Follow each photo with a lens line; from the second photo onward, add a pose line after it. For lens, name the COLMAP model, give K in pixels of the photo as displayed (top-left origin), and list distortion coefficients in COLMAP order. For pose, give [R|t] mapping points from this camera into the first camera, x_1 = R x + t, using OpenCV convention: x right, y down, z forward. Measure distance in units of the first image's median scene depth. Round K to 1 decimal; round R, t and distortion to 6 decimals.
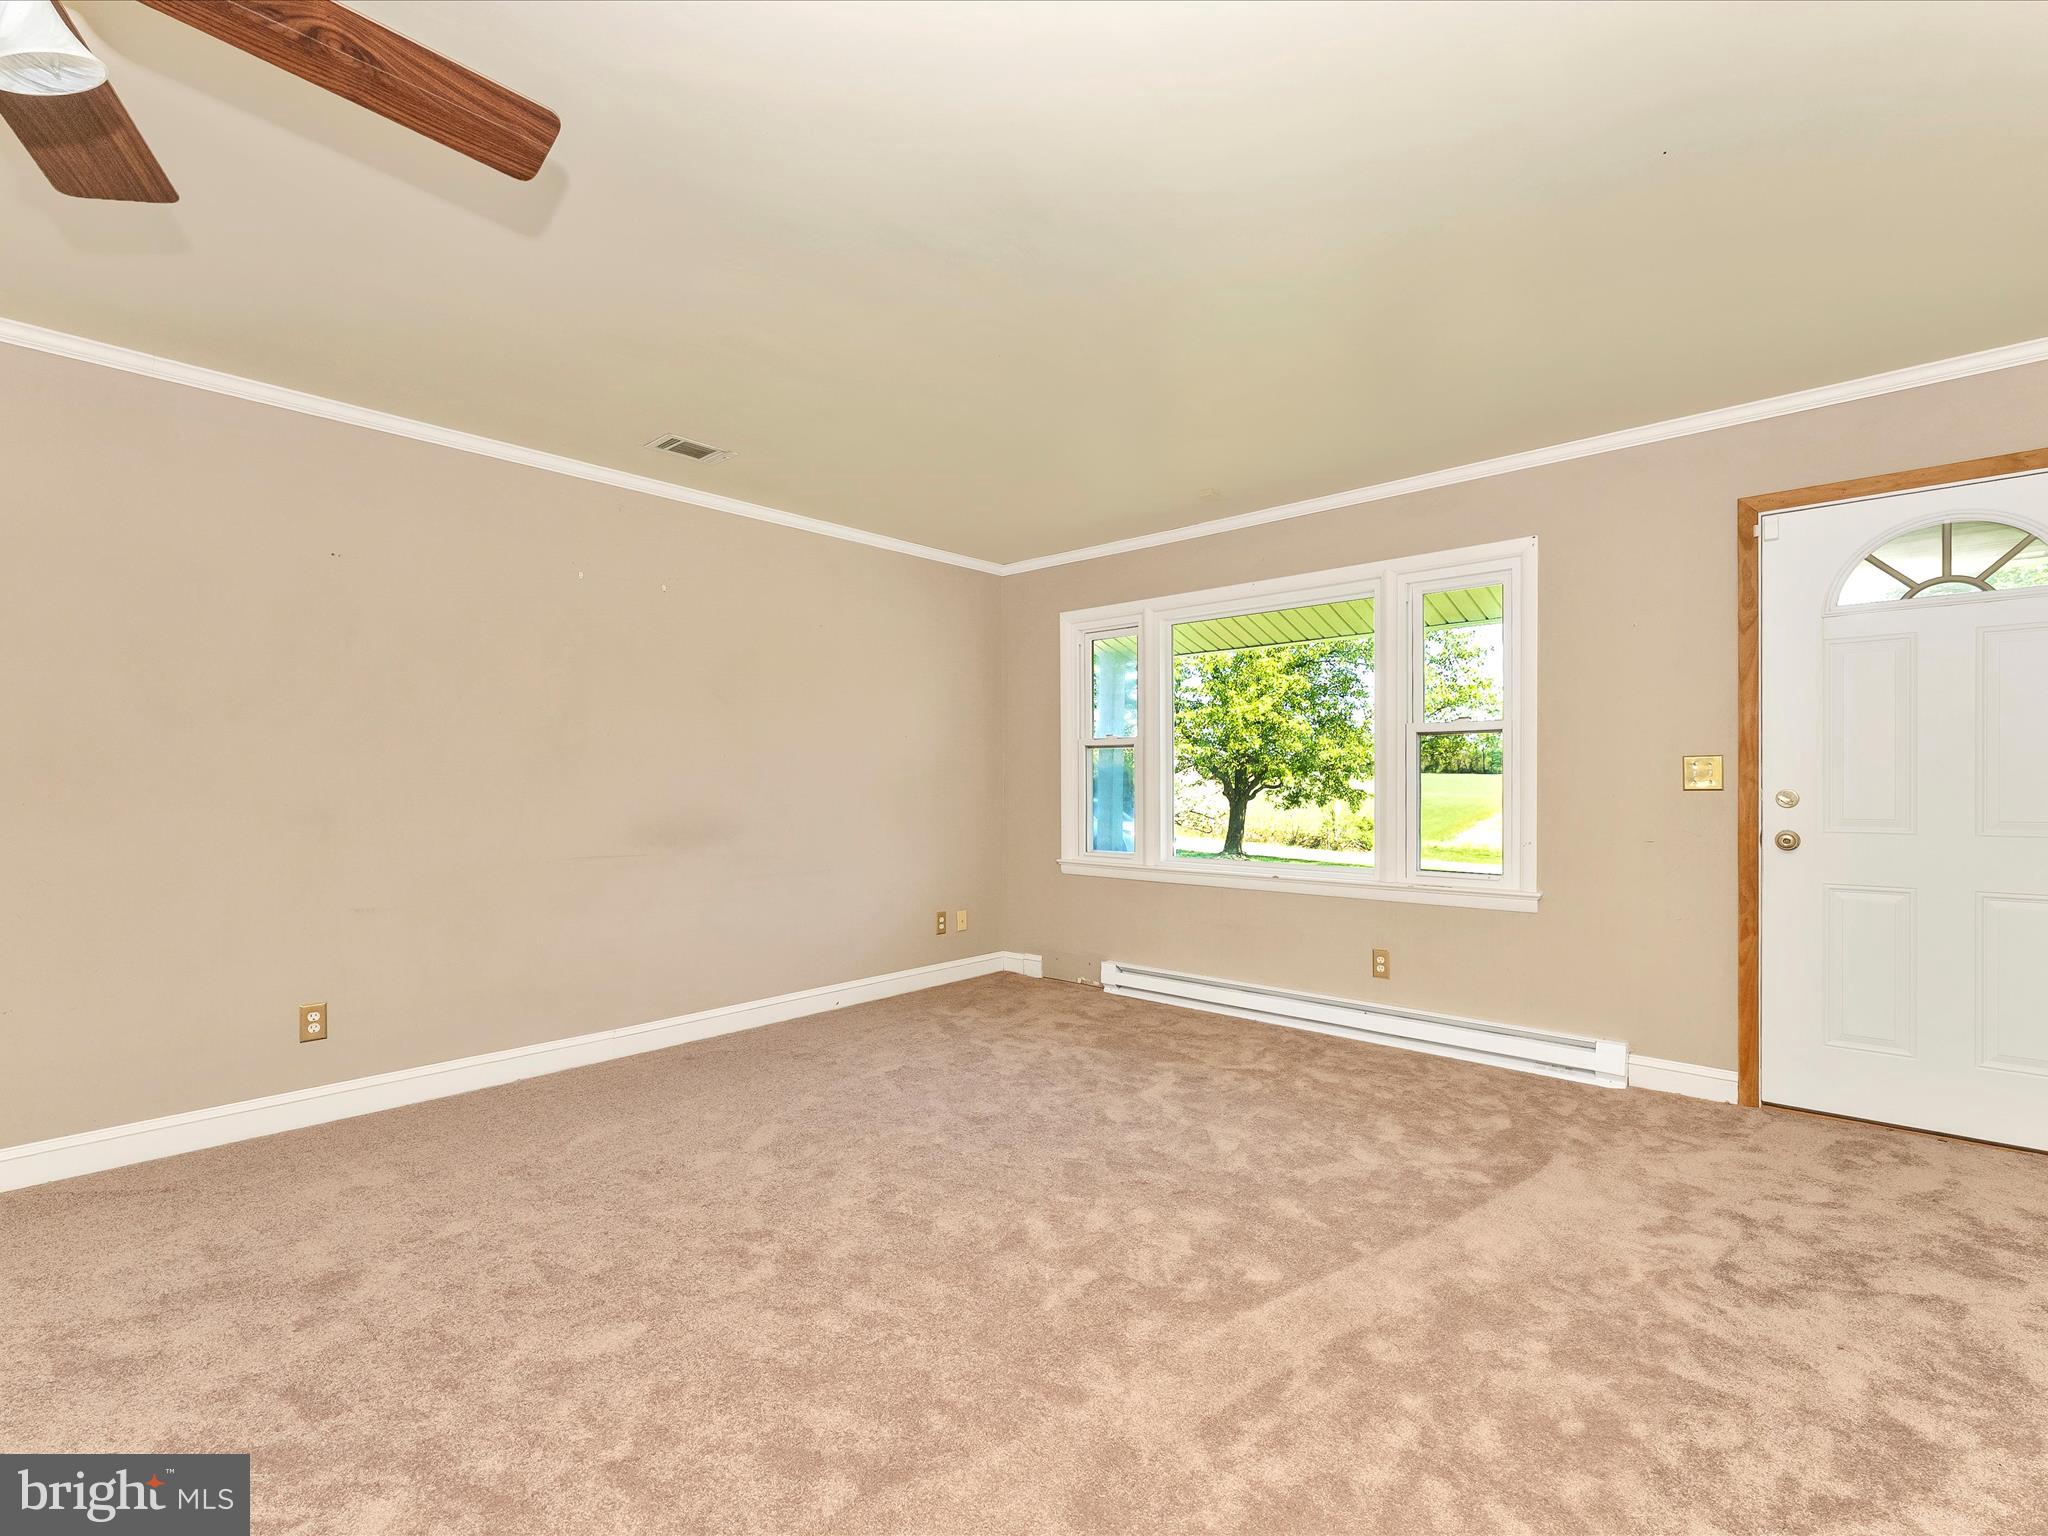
lens RADIAL K [[943.8, 0, 1022.7], [0, 943.8, 791.4], [0, 0, 1]] dist [-0.001837, -0.000294]
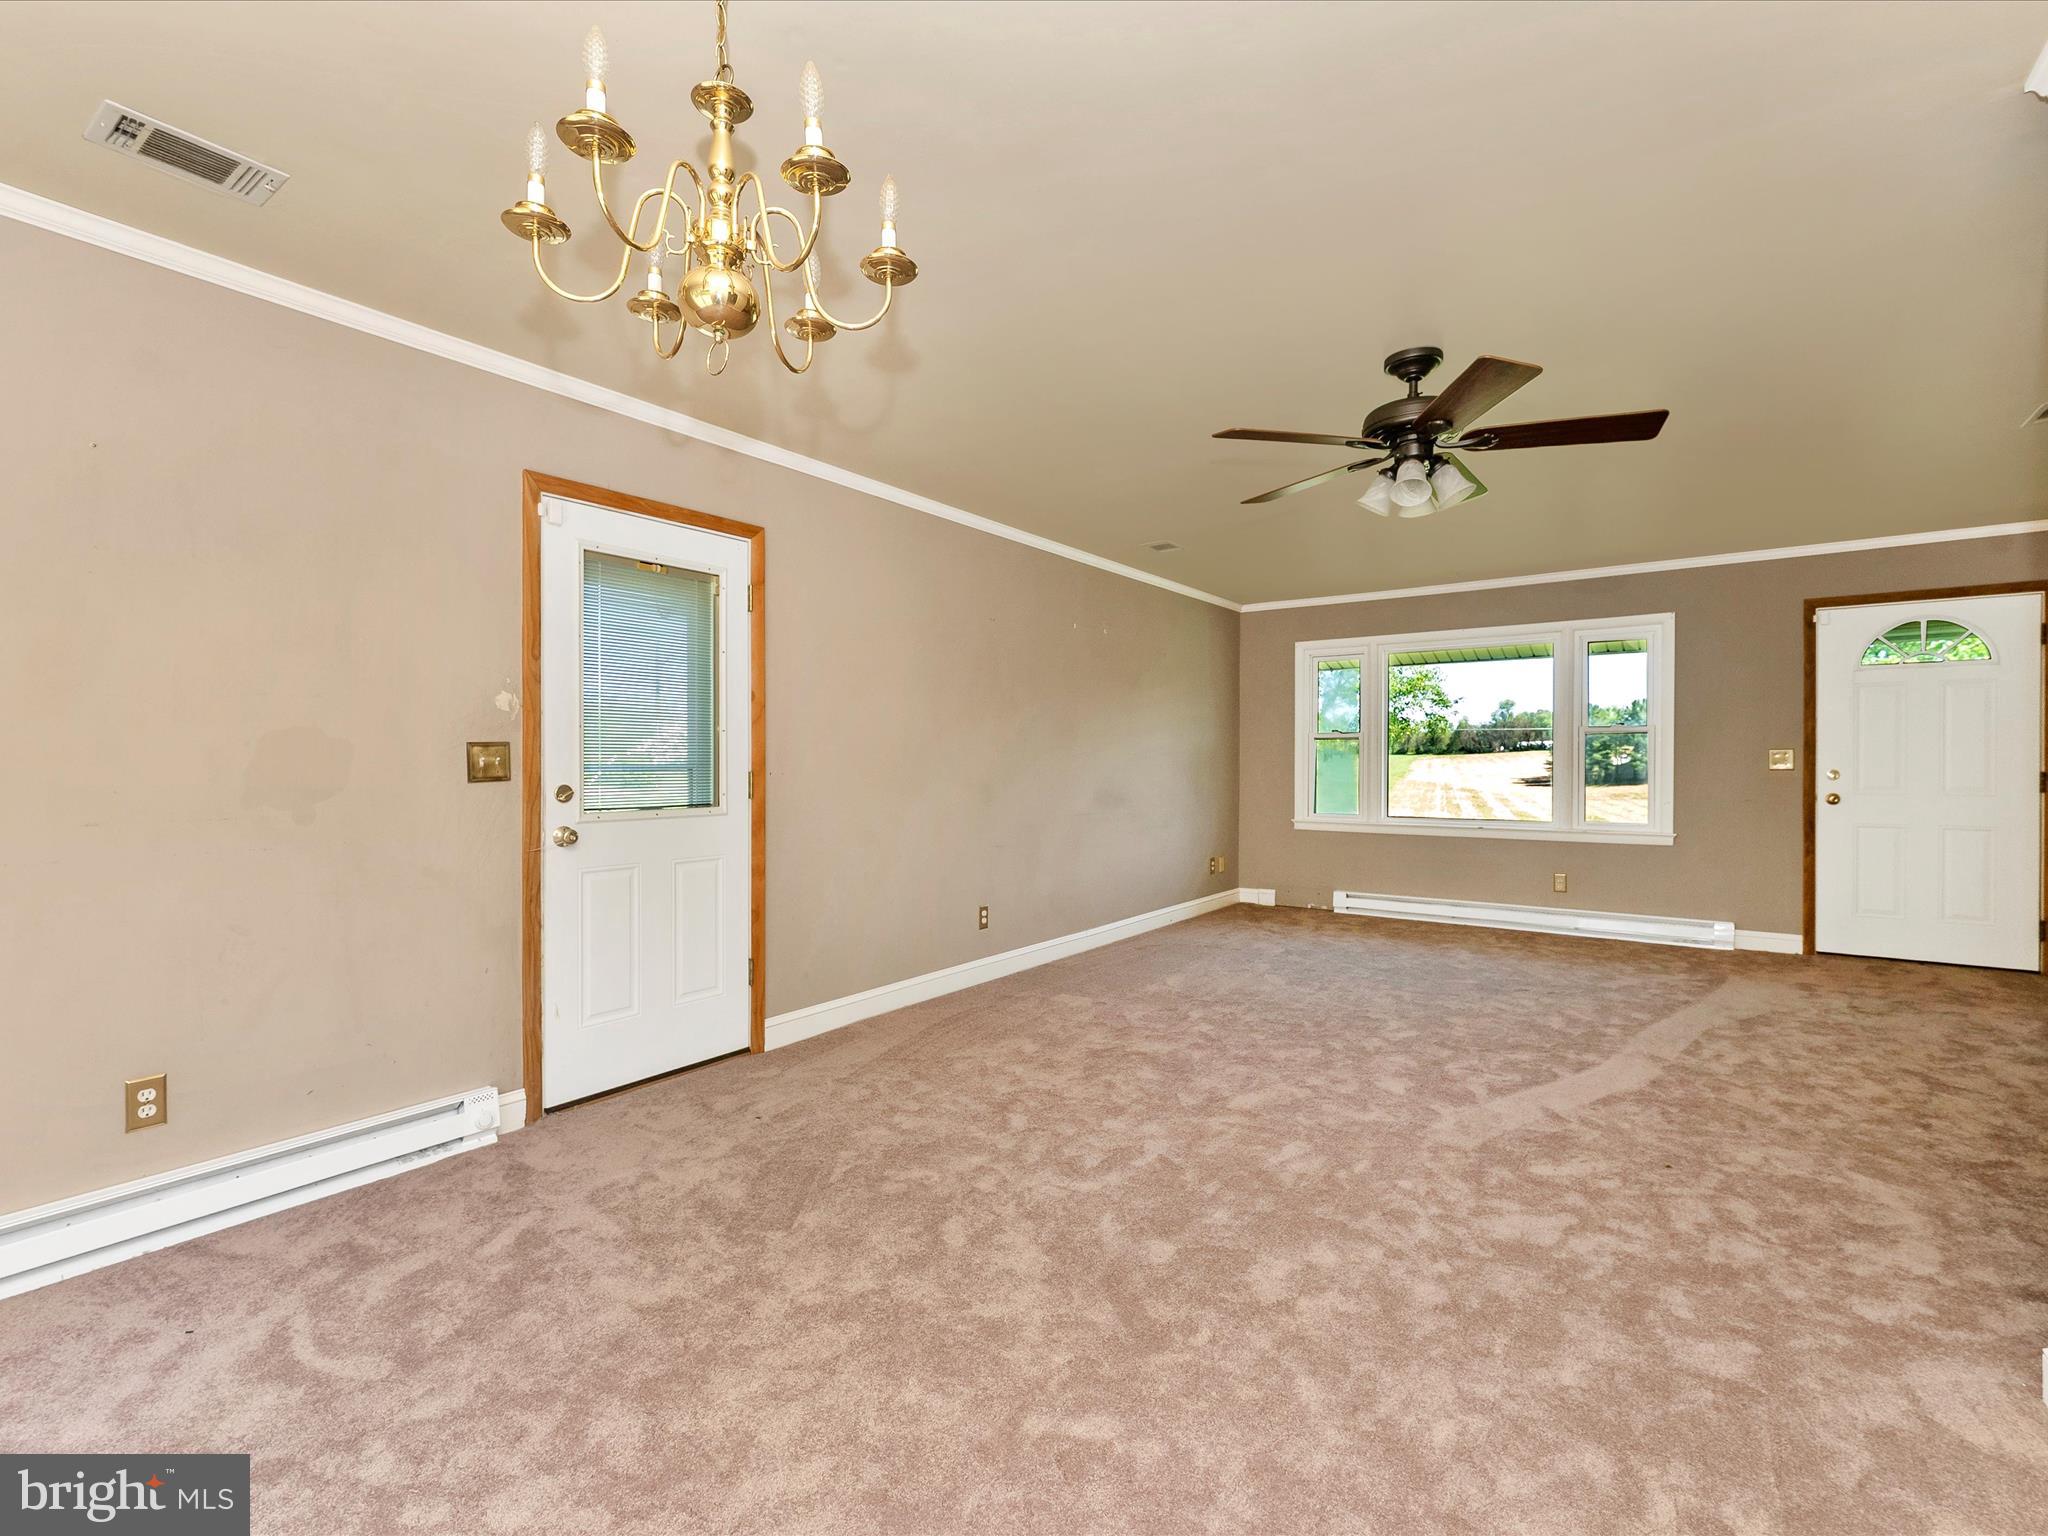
lens RADIAL K [[914.3, 0, 1058.7], [0, 914.3, 766.9], [0, 0, 1]] dist [0.001414, 0.000570]
pose [[0.993574, 0.001691, 0.113172, -0.718800], [-0.001268, 0.999992, -0.003803, 0.001104], [-0.113178, 0.003635, 0.993568, -0.461763]]
